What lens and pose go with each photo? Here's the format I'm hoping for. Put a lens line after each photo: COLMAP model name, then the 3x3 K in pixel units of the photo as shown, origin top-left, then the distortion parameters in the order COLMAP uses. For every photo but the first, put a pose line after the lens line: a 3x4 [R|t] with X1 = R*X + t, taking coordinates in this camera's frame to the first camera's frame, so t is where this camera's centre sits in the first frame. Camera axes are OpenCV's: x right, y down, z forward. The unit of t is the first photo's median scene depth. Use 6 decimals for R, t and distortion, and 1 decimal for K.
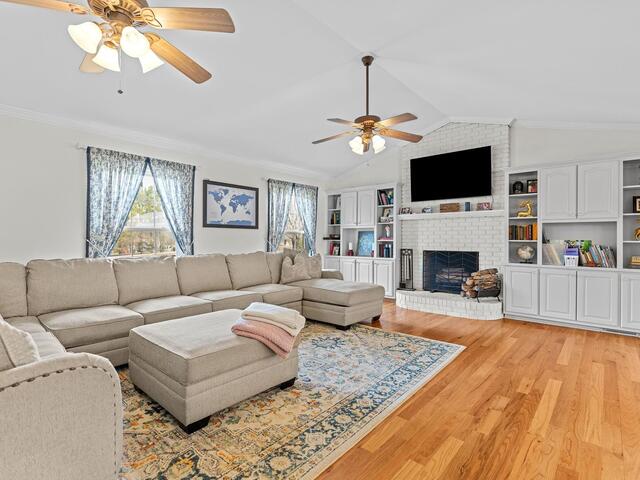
lens RADIAL K [[316.7, 0, 319.5], [0, 316.7, 240.9], [0, 0, 1]] dist [-0.014205, -0.000614]
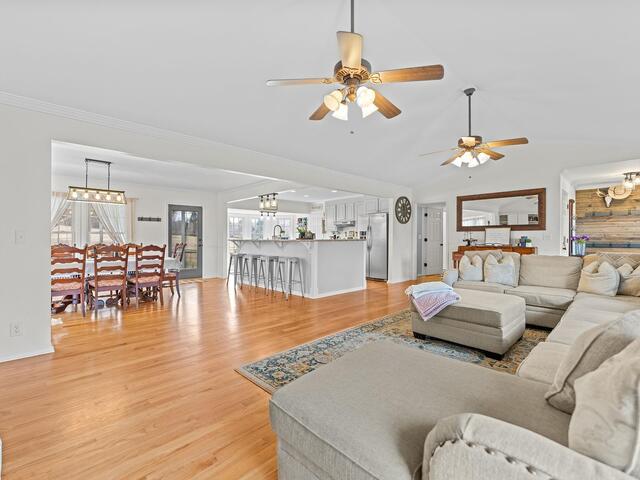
lens RADIAL K [[291.5, 0, 313.4], [0, 291.5, 238.4], [0, 0, 1]] dist [-0.001300, -0.000556]
pose [[-0.994617, 0.000005, 0.103624, 0.178398], [0.001666, 0.999872, 0.015942, -0.021887], [-0.103610, 0.016028, -0.994489, 1.740967]]
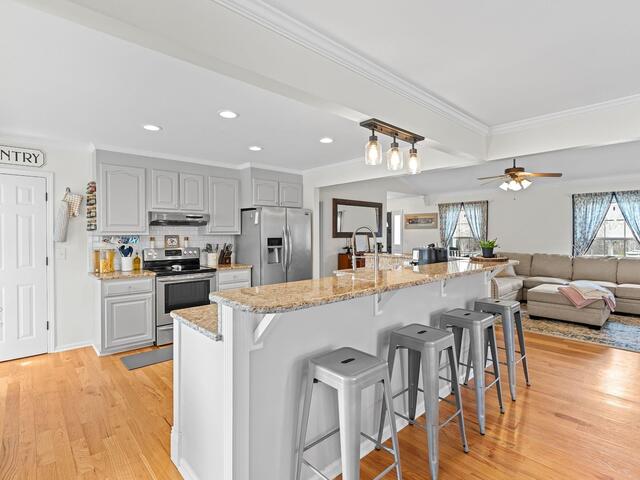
lens RADIAL K [[320.3, 0, 318.9], [0, 320.3, 238.1], [0, 0, 1]] dist [-0.001143, 0.000163]
pose [[-0.113249, 0.010699, -0.993509, 1.344673], [-0.007663, 0.999903, 0.011642, -0.056045], [0.993537, 0.008931, -0.113156, -0.274798]]
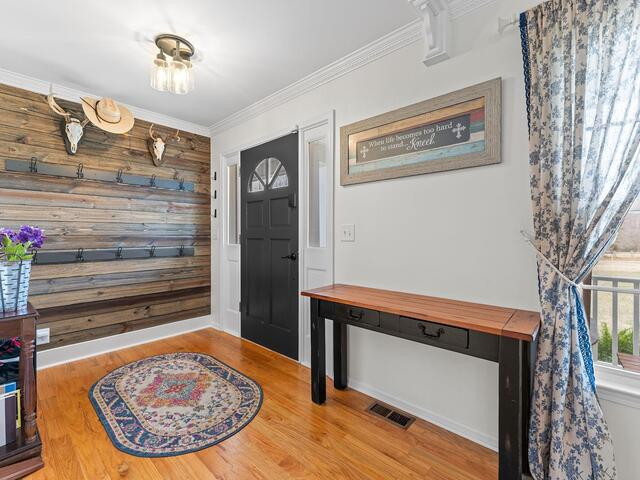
lens RADIAL K [[291.5, 0, 318.8], [0, 291.5, 238.3], [0, 0, 1]] dist [-0.001300, -0.000556]
pose [[-0.020800, 0.008877, -0.999744, -0.937738], [-0.011418, 0.999893, 0.009116, 0.000176], [0.999718, 0.011604, -0.020697, 0.127344]]
